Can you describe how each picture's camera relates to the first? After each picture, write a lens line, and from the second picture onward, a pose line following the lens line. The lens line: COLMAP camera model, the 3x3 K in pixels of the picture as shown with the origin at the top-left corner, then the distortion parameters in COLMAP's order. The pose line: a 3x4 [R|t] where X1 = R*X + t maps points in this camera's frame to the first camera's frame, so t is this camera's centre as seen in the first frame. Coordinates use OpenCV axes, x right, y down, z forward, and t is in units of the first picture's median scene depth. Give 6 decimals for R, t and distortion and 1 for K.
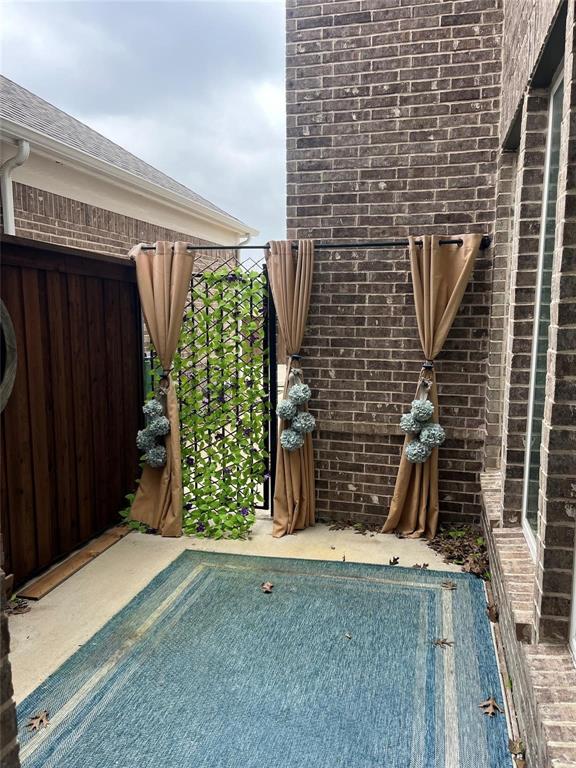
lens RADIAL K [[581.2, 0, 289.6], [0, 581.2, 384.0], [0, 0, 1]] dist [0.027783, -0.020545]
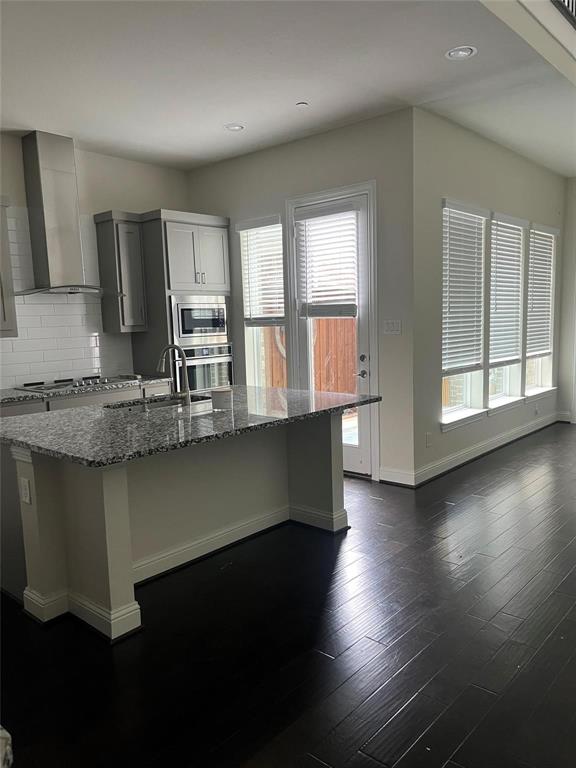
lens RADIAL K [[581.2, 0, 288.4], [0, 581.2, 385.9], [0, 0, 1]] dist [0.027783, -0.020545]
pose [[0.888879, 0.029311, -0.457203, 0.492788], [-0.031697, 0.999495, 0.002452, 0.152834], [0.457044, 0.012312, 0.889359, -1.087535]]
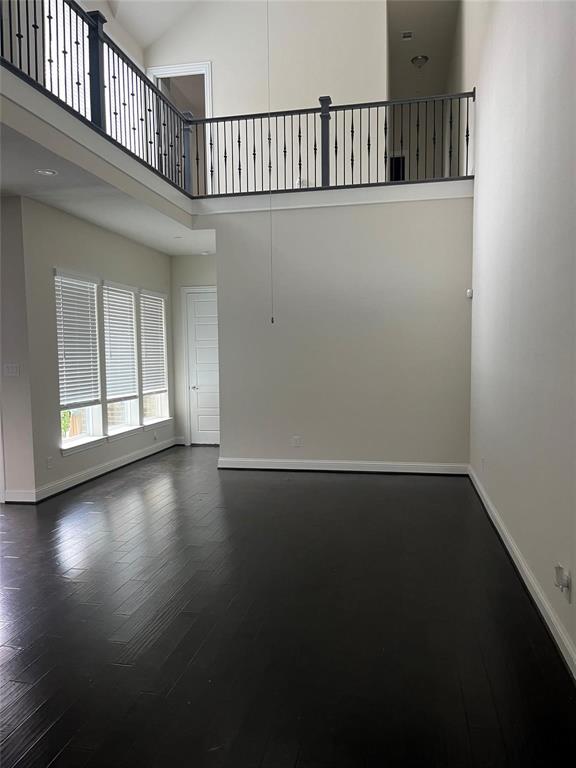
lens RADIAL K [[581.2, 0, 288.3], [0, 581.2, 390.6], [0, 0, 1]] dist [0.027783, -0.020545]
pose [[0.998493, -0.012288, 0.053489, 0.897314], [0.015610, 0.997946, -0.062133, 0.195963], [-0.052615, 0.062874, 0.996634, -1.598568]]
